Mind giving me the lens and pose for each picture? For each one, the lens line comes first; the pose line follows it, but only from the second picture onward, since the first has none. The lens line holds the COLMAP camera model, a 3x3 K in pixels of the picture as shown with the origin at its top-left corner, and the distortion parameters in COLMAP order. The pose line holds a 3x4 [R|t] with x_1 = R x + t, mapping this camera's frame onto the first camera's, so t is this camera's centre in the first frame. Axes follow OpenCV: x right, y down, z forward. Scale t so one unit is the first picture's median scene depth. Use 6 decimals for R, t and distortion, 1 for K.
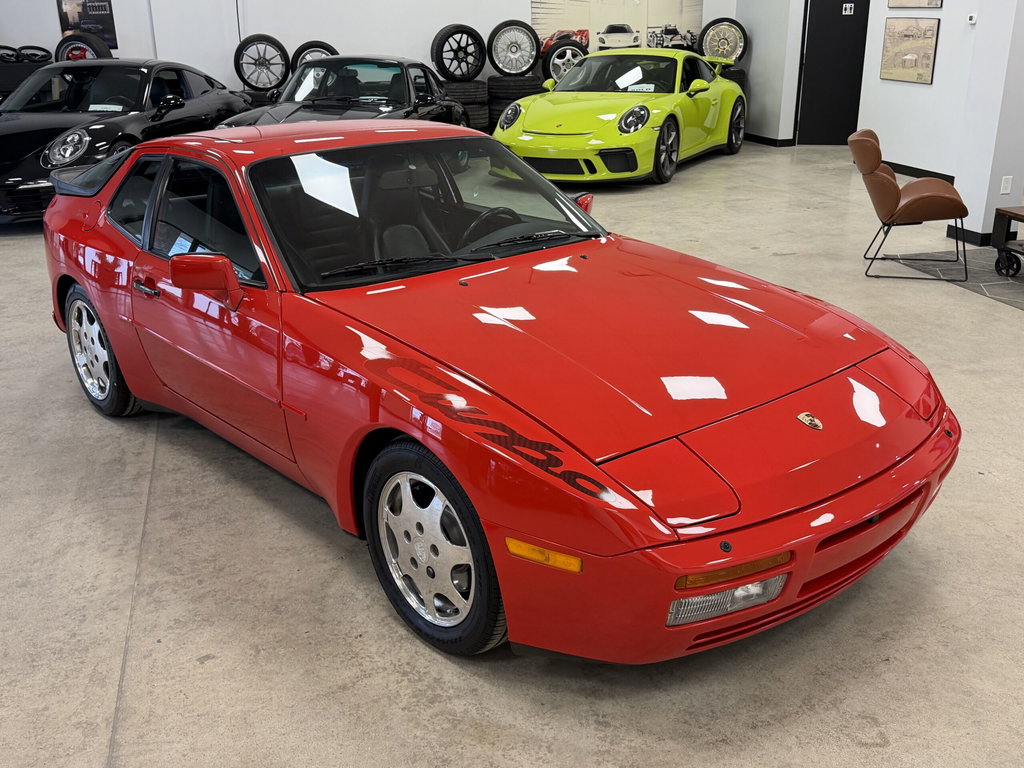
lens RADIAL K [[999.5, 0, 534.5], [0, 999.5, 383.4], [0, 0, 1]] dist [0.132954, -0.237139]
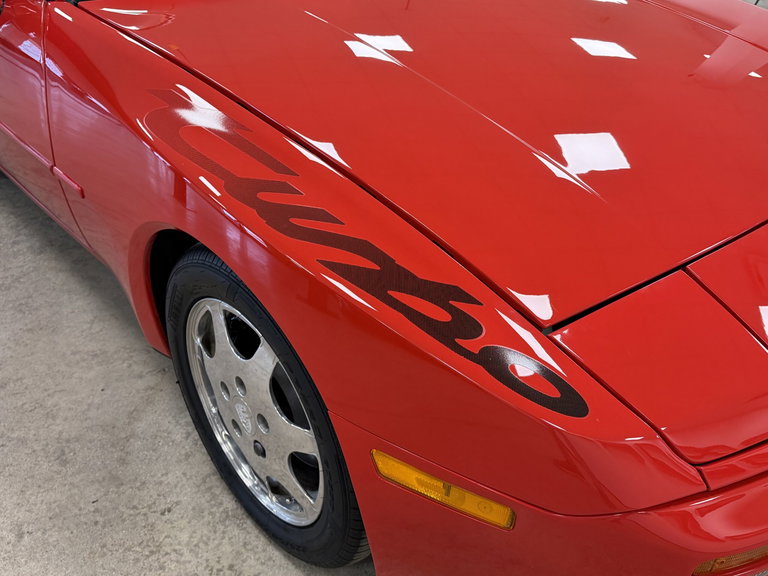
lens RADIAL K [[749.6, 0, 400.9], [0, 749.6, 287.5], [0, 0, 1]] dist [0.132954, -0.237139]
pose [[0.999870, 0.016042, 0.001815, -0.013084], [-0.016039, 0.974193, 0.225147, -0.025542], [0.001844, -0.225147, 0.974323, 0.515036]]
